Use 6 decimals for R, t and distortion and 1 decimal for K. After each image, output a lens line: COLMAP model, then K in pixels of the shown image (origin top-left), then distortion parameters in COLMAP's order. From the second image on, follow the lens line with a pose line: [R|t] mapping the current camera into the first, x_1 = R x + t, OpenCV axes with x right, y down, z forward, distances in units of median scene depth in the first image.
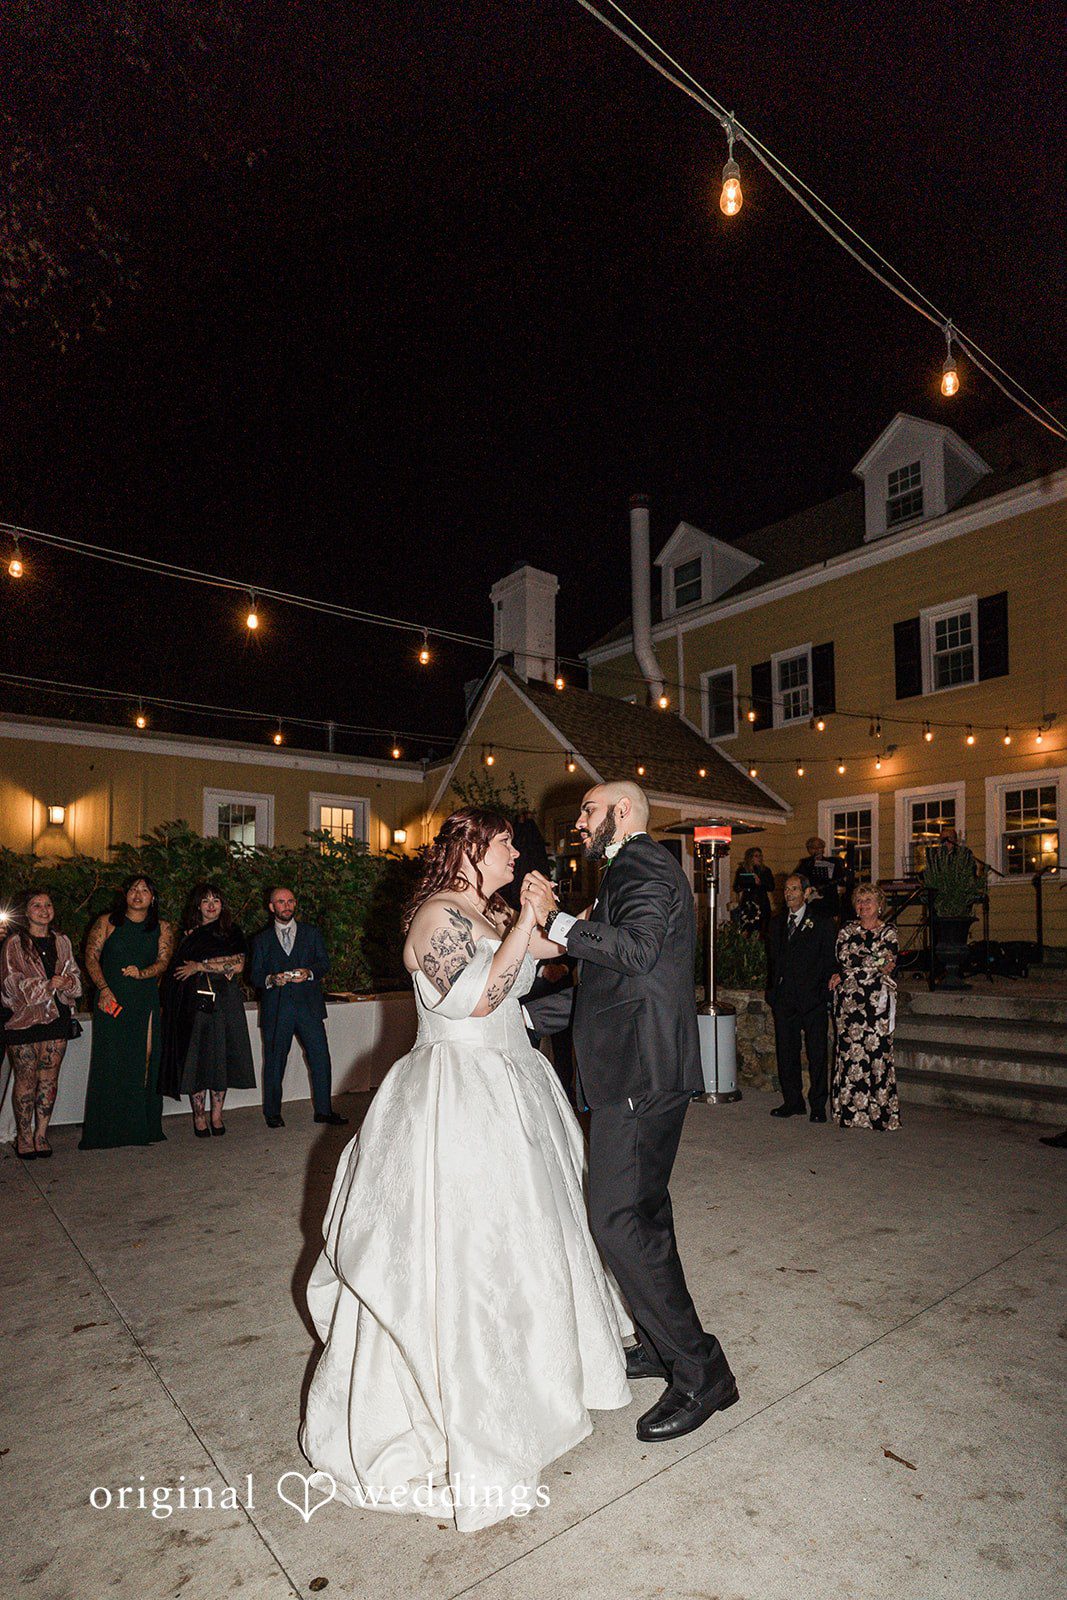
lens RADIAL K [[845.4, 0, 554.0], [0, 845.4, 916.1], [0, 0, 1]] dist [0.001918, 0.000012]
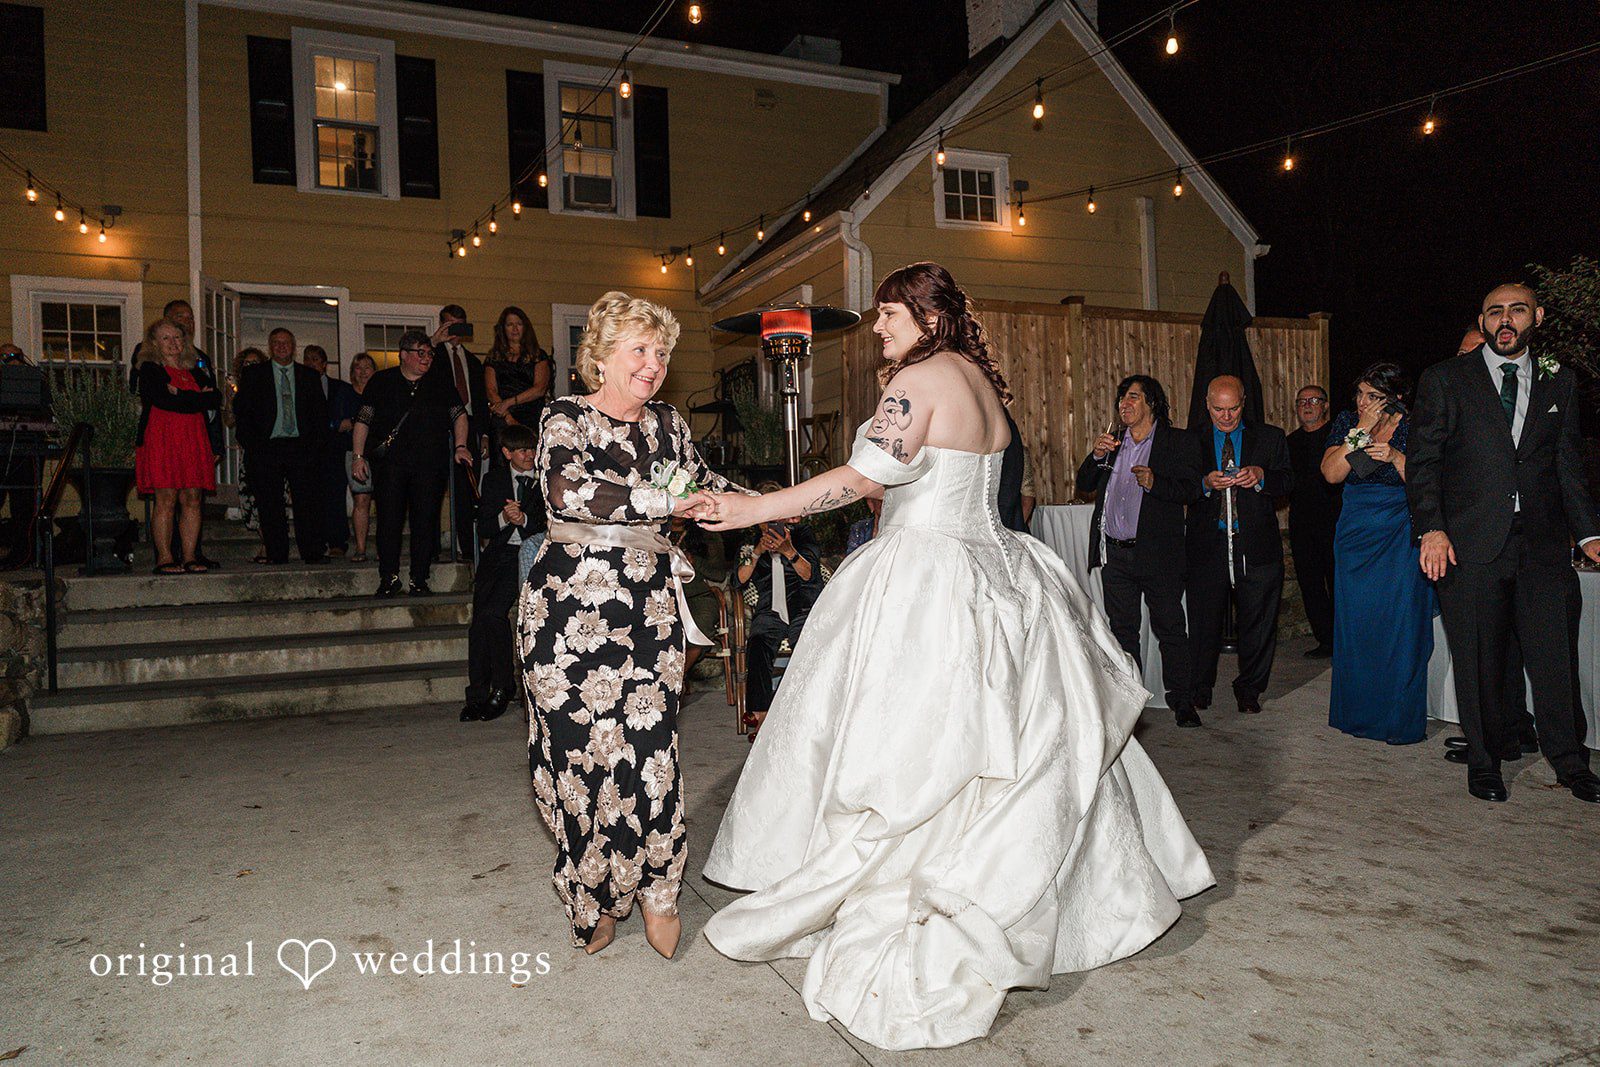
lens RADIAL K [[1154.9, 0, 810.0], [0, 1154.9, 545.3], [0, 0, 1]] dist [0.002493, -0.000435]
pose [[0.255227, -0.021439, 0.966644, -0.204353], [0.003694, 0.999768, 0.021198, 0.031652], [-0.966874, -0.001840, 0.255247, 0.141505]]
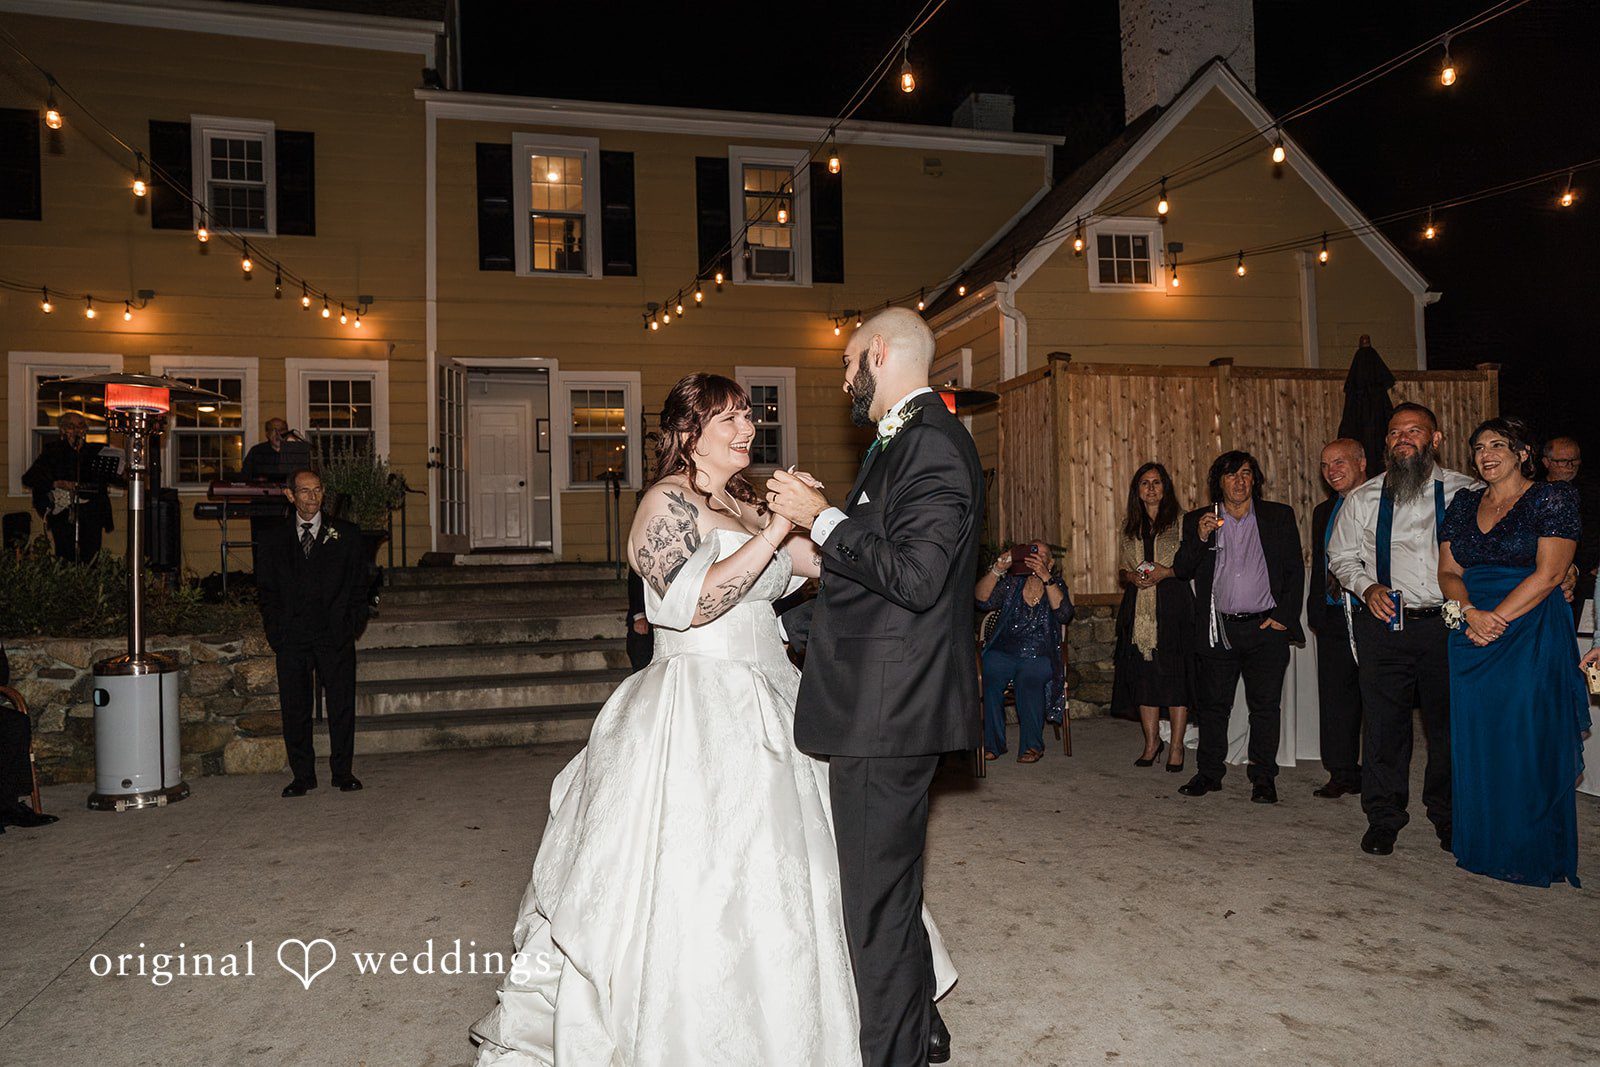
lens RADIAL K [[1154.9, 0, 810.0], [0, 1154.9, 545.3], [0, 0, 1]] dist [0.002493, -0.000435]
pose [[0.413031, -0.002583, 0.910713, -0.254427], [0.001570, 0.999997, 0.002125, 0.009589], [-0.910715, 0.000553, 0.413034, 0.098423]]
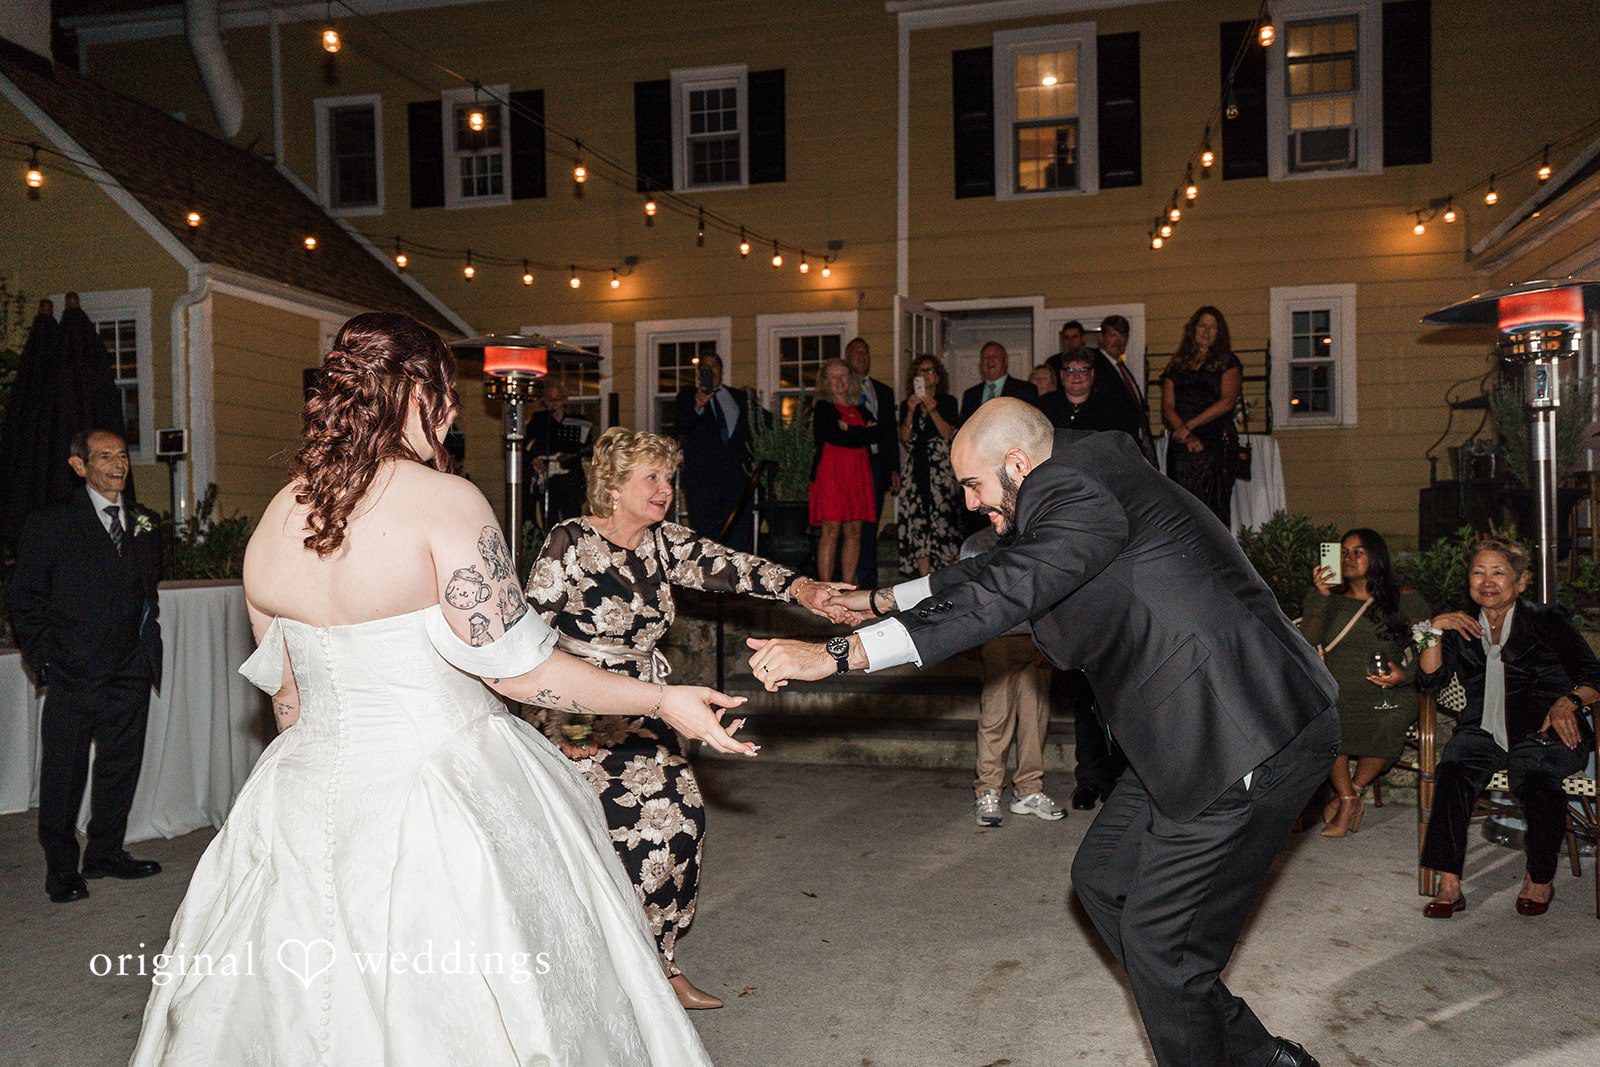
lens RADIAL K [[1203.0, 0, 794.2], [0, 1203.0, 542.5], [0, 0, 1]] dist [-0.002306, 0.002023]
pose [[0.789226, -0.018437, 0.613826, -0.112439], [-0.002865, 0.999428, 0.033703, 0.001182], [-0.614096, -0.028358, 0.788722, 0.125462]]
